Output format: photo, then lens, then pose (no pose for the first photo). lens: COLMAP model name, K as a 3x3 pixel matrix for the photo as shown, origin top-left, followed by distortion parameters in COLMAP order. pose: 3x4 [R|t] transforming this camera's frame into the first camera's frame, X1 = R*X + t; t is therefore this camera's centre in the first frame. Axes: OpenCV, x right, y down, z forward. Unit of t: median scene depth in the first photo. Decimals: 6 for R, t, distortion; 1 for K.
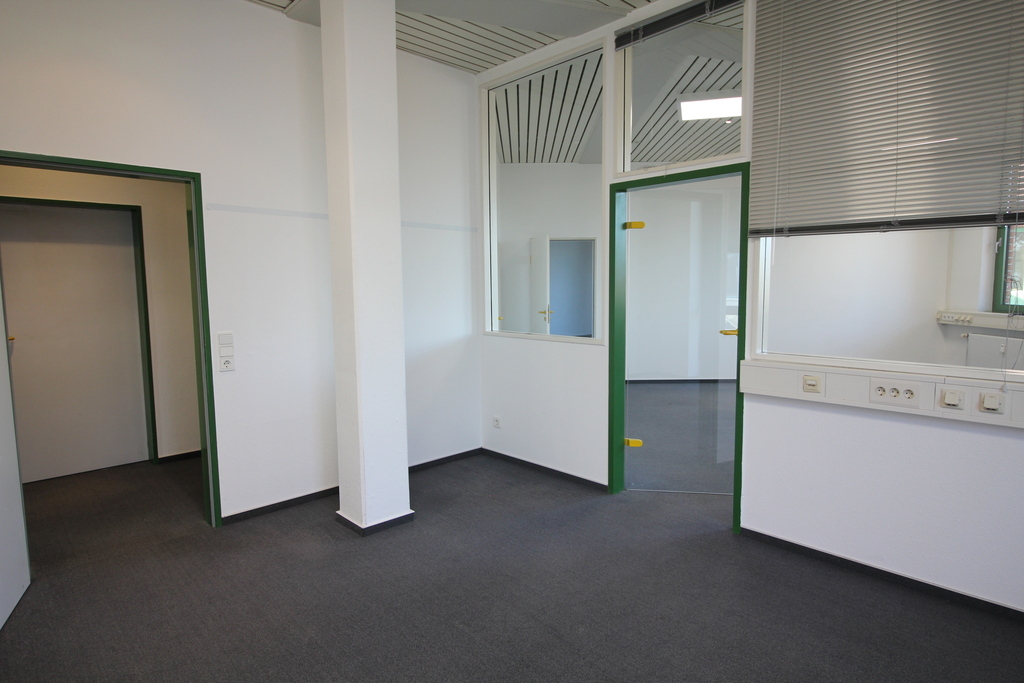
lens RADIAL K [[575.1, 0, 509.3], [0, 575.1, 344.0], [0, 0, 1]] dist [0.002523, -0.002312]
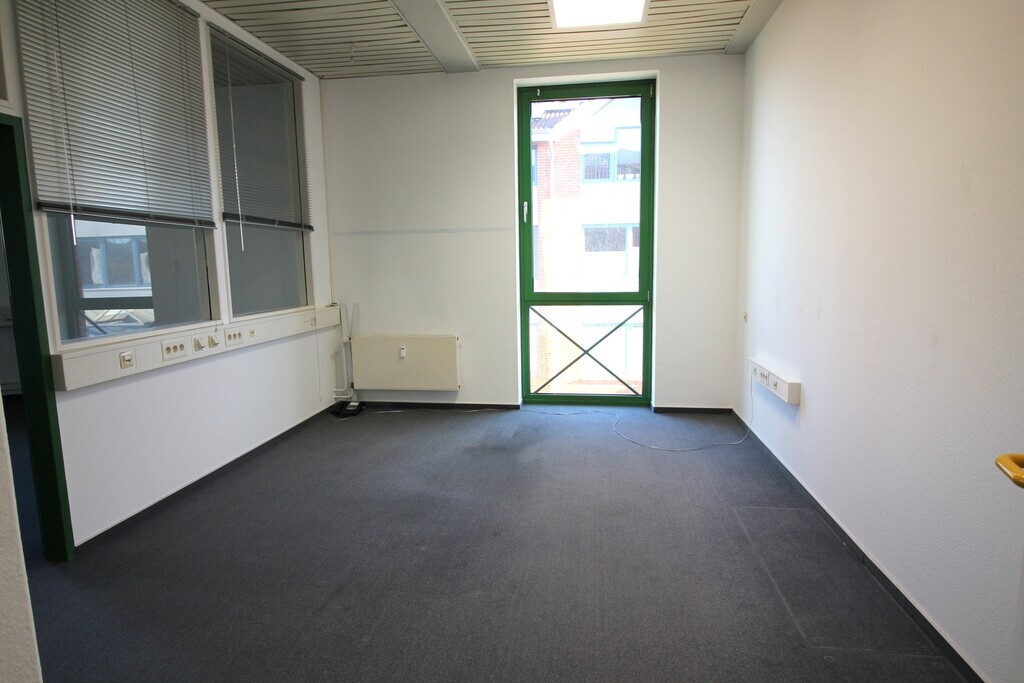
lens RADIAL K [[592.1, 0, 510.3], [0, 592.1, 346.2], [0, 0, 1]] dist [0.006941, 0.000341]
pose [[-0.630213, -0.088451, 0.771368, -0.898970], [0.106469, 0.974260, 0.198702, -0.114359], [-0.769088, 0.207351, -0.604574, 1.344716]]
